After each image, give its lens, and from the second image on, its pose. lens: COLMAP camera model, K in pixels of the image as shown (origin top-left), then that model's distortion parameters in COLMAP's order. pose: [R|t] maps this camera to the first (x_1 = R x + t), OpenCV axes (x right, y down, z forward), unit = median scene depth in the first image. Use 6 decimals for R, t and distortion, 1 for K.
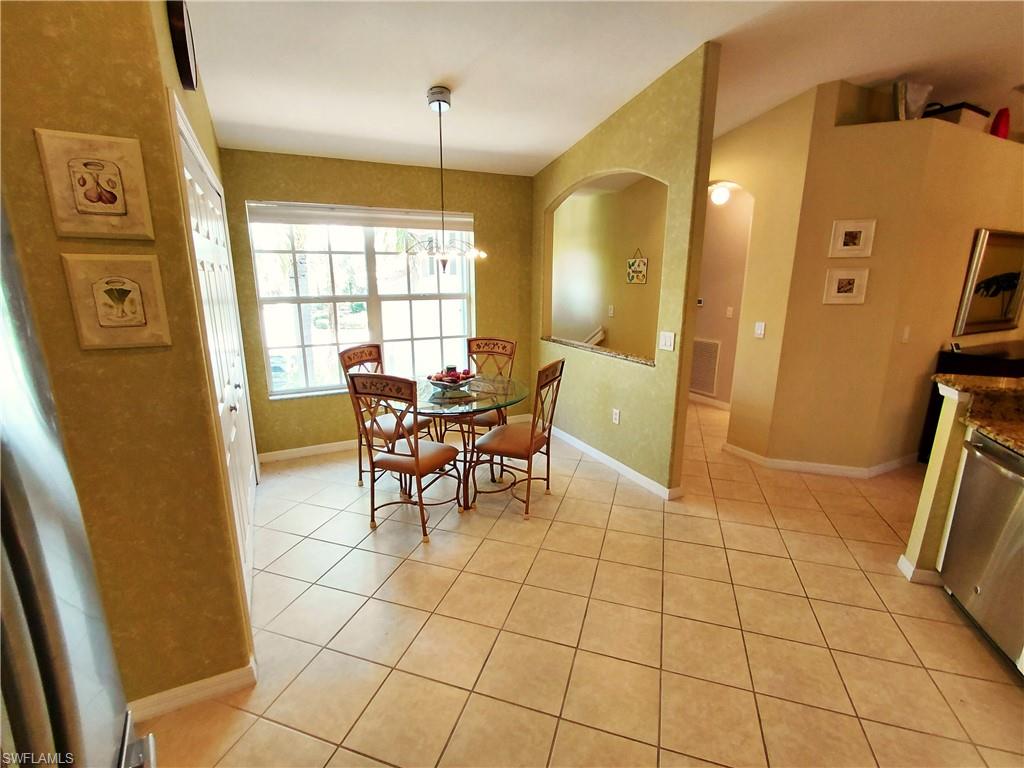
lens RADIAL K [[475.8, 0, 508.0], [0, 475.8, 387.6], [0, 0, 1]] dist [-0.007357, 0.002691]
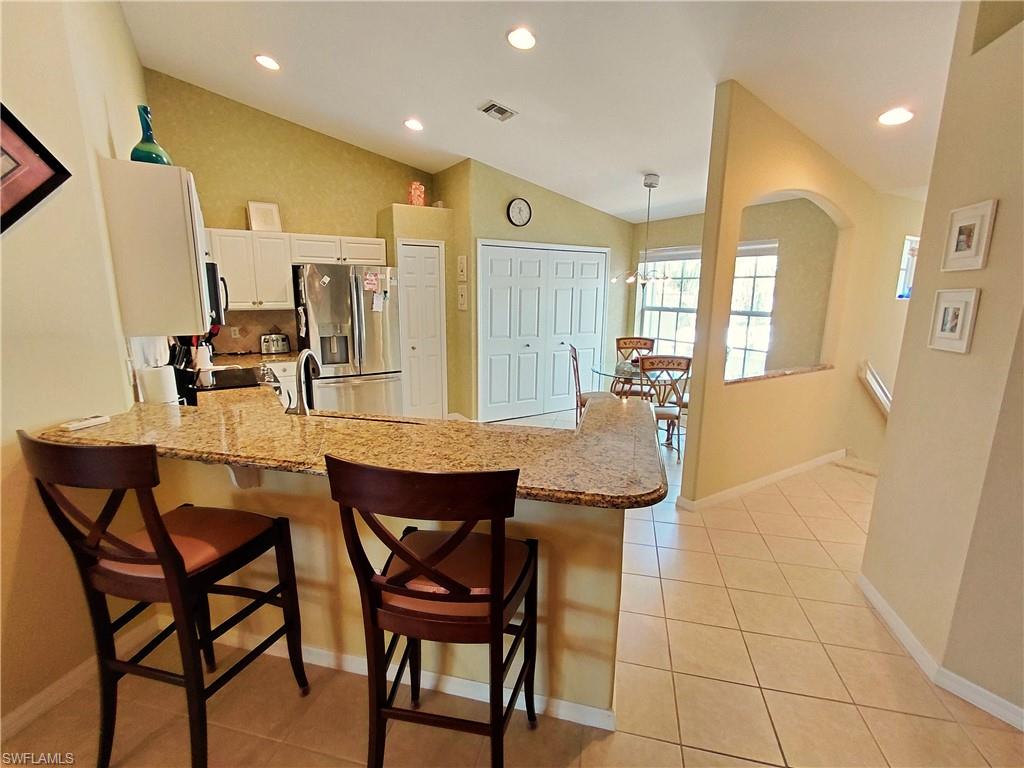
lens RADIAL K [[475.8, 0, 513.5], [0, 475.8, 383.3], [0, 0, 1]] dist [-0.007357, 0.002691]
pose [[0.089094, 0.194074, -0.976933, 1.229713], [-0.245325, 0.954892, 0.167322, -0.107211], [0.965338, 0.224759, 0.132686, 0.430085]]
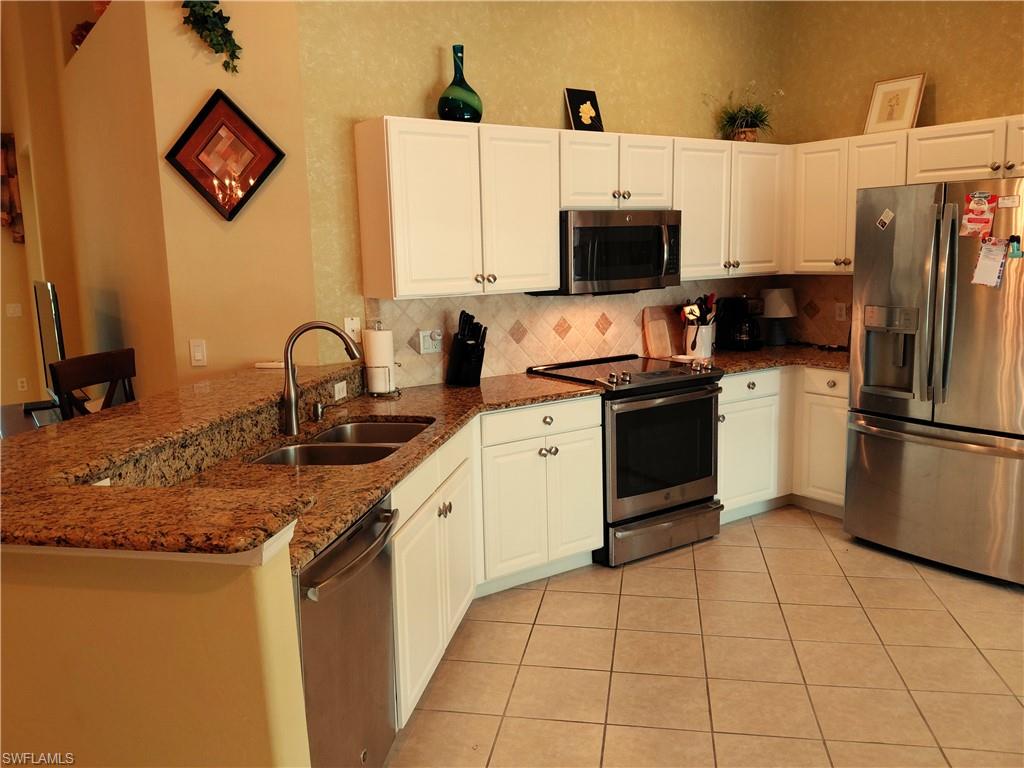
lens RADIAL K [[817.6, 0, 510.7], [0, 817.6, 370.3], [0, 0, 1]] dist [0.071167, -0.129520]
pose [[-0.988660, 0.044576, -0.143401, 0.543397], [-0.013082, 0.925731, 0.377956, -0.254949], [0.149599, 0.375546, -0.914651, 1.053692]]
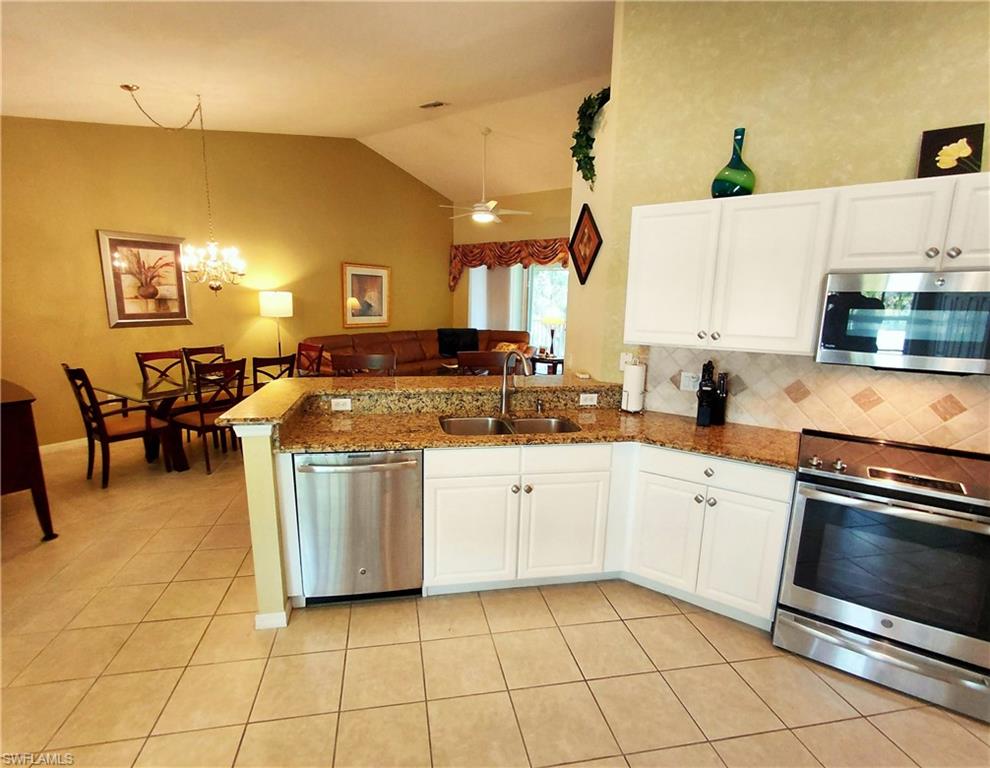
lens RADIAL K [[478.3, 0, 467.1], [0, 478.3, 385.4], [0, 0, 1]] dist [-0.001140, 0.000889]
pose [[-0.470775, -0.168860, 0.865943, -0.041333], [0.200881, 0.935216, 0.291578, -0.173745], [-0.859079, 0.311220, -0.406356, 0.651524]]
